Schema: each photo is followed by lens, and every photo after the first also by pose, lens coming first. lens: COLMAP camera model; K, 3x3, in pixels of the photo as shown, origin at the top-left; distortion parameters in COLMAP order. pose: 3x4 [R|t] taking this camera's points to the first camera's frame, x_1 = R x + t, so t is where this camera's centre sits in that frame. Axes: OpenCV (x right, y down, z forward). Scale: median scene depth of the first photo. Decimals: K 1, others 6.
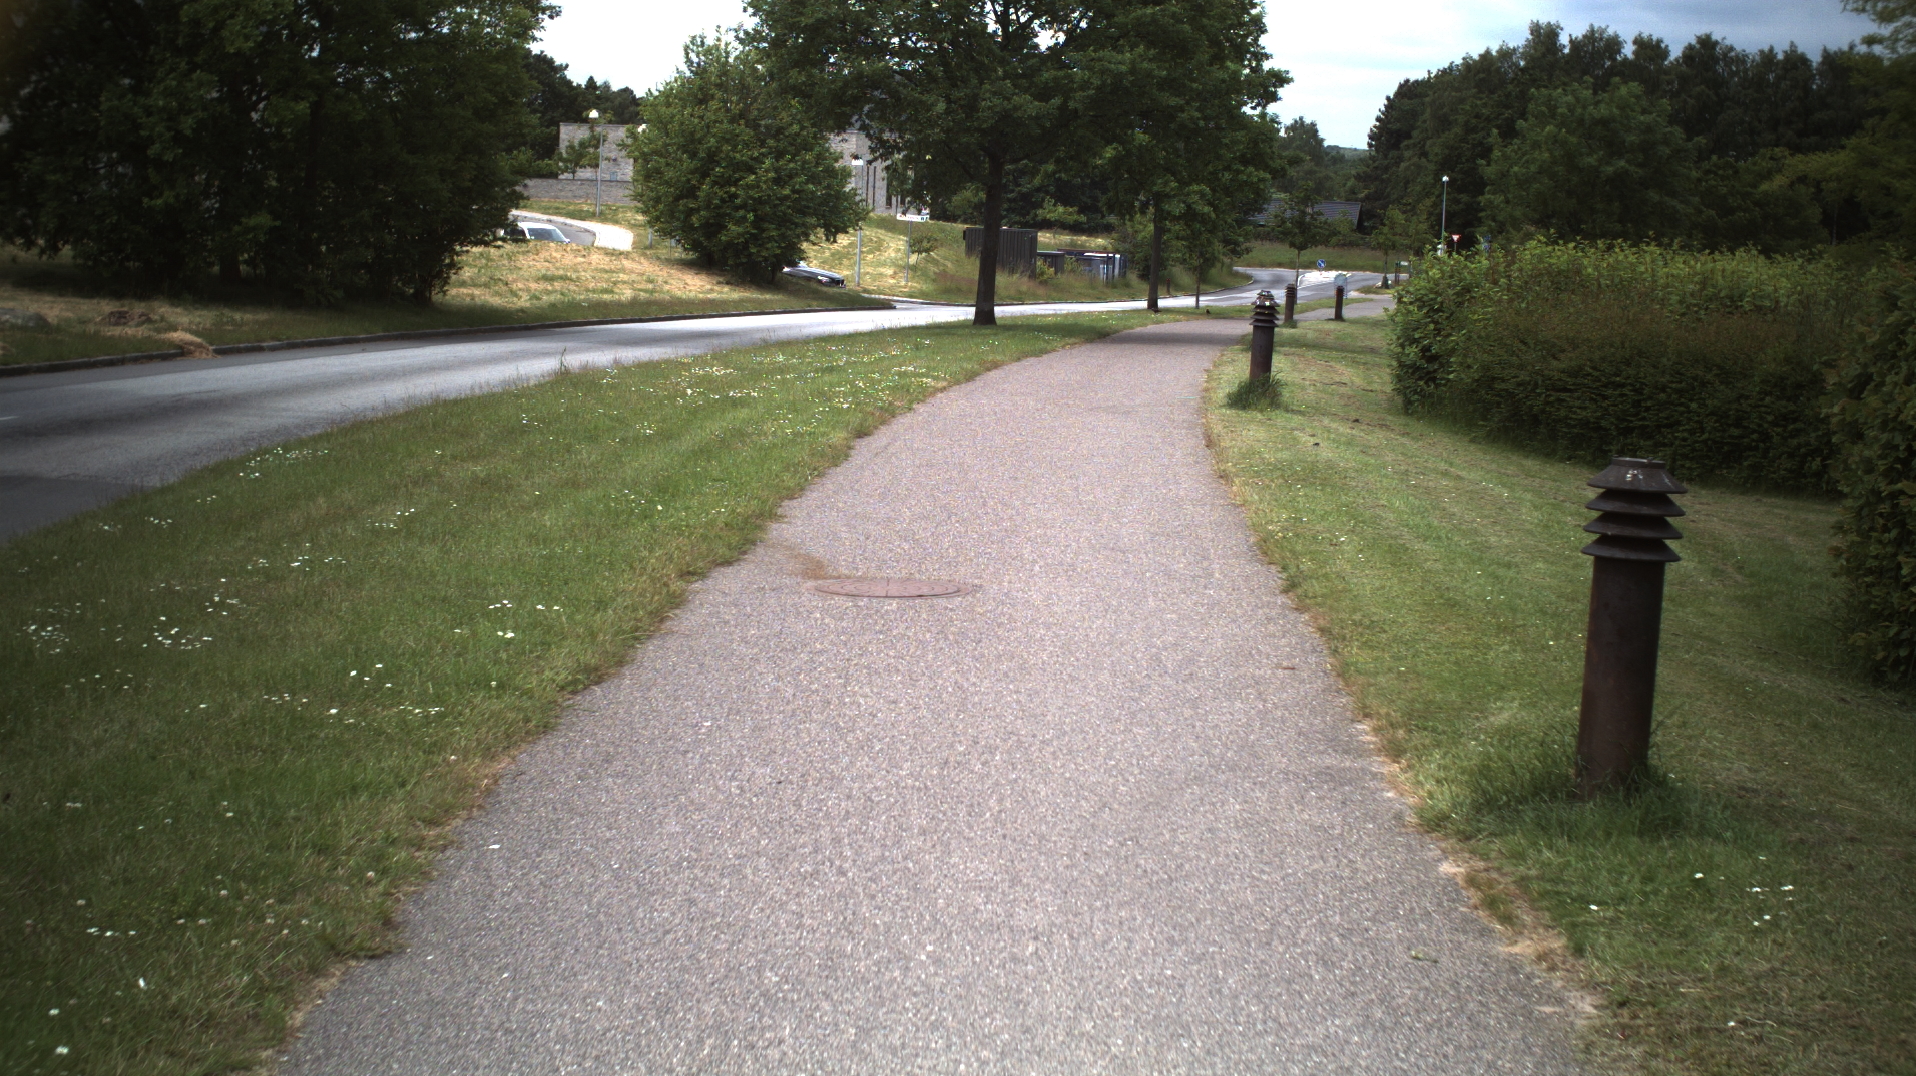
lens RADIAL K [[3386.1, 0, 958.0], [0, 3386.1, 538.0], [0, 0, 1]] dist [-0.311019, 0.390878]
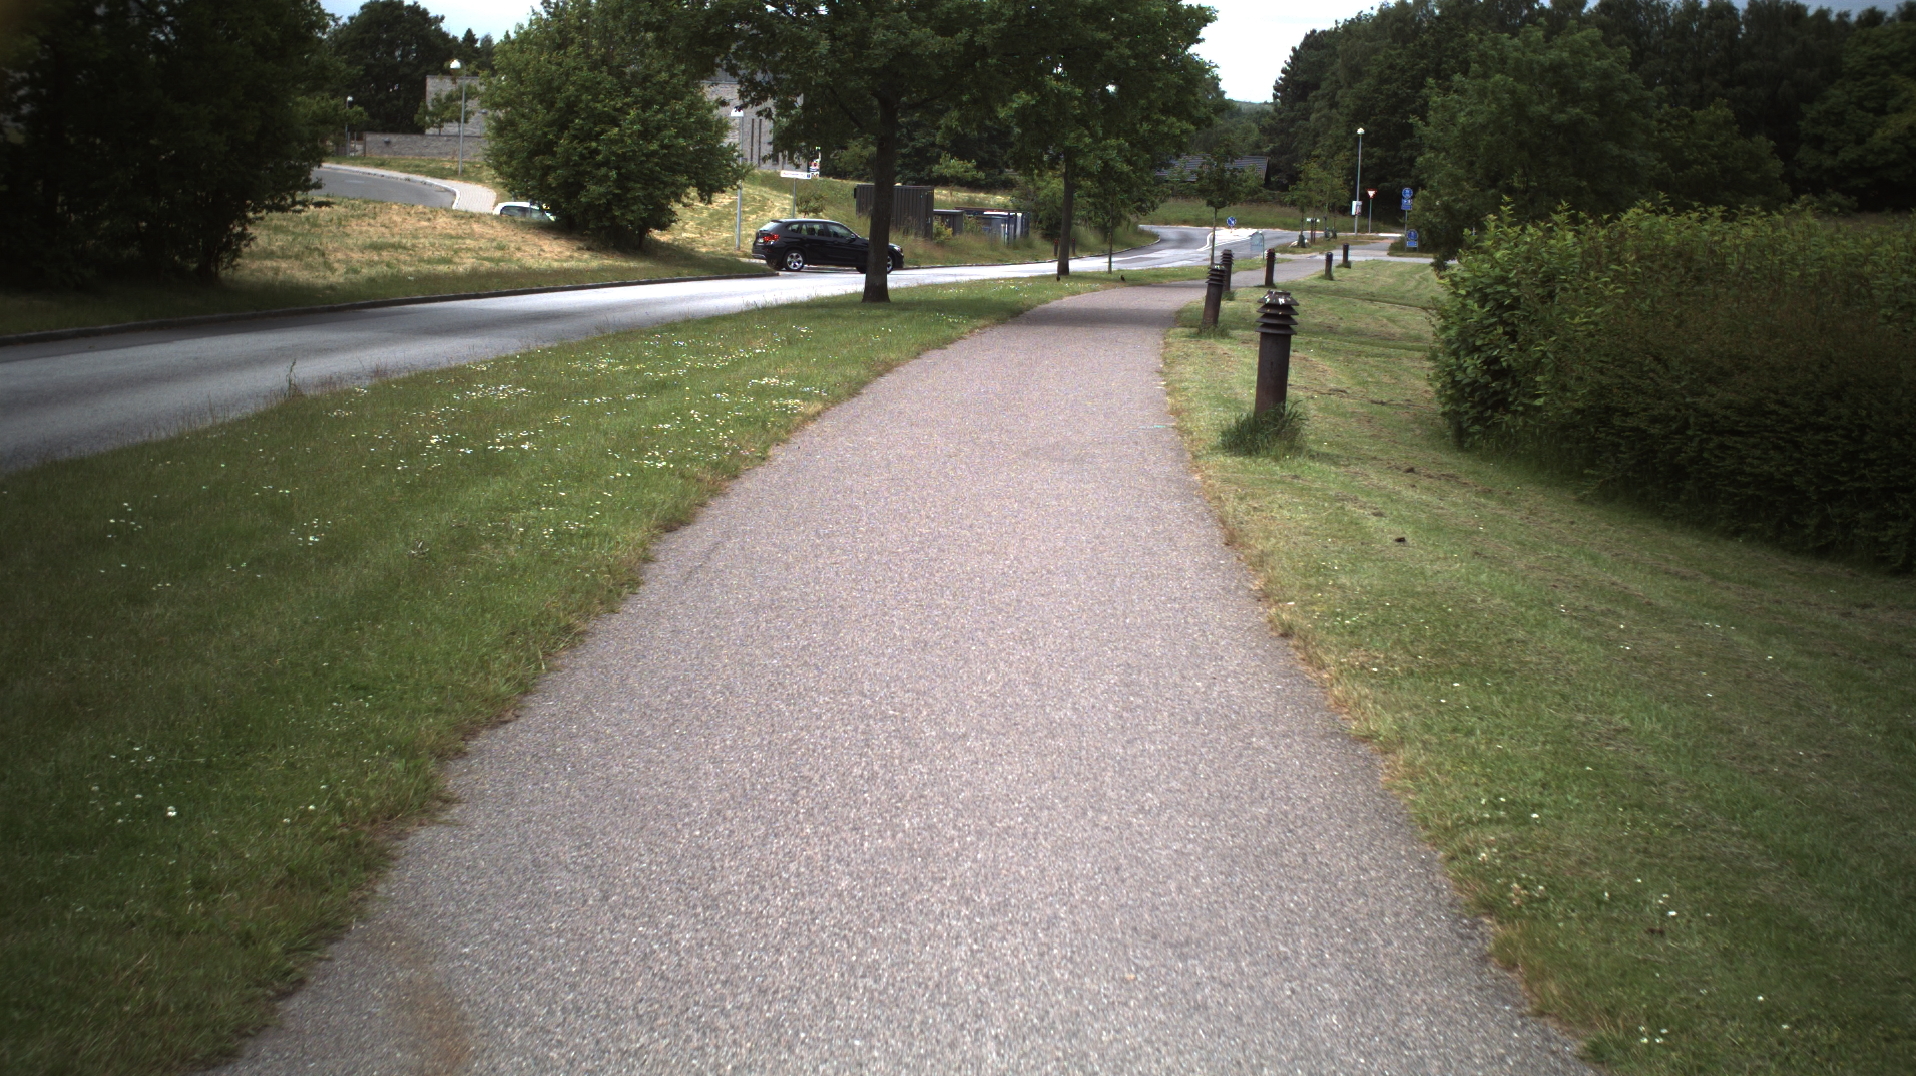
lens RADIAL K [[3386.1, 0, 958.0], [0, 3386.1, 538.0], [0, 0, 1]] dist [-0.311019, 0.390878]
pose [[0.999505, -0.005252, 0.031006, 0.001262], [0.004846, 0.999902, 0.013142, -0.010155], [-0.031072, -0.012986, 0.999433, 0.104140]]
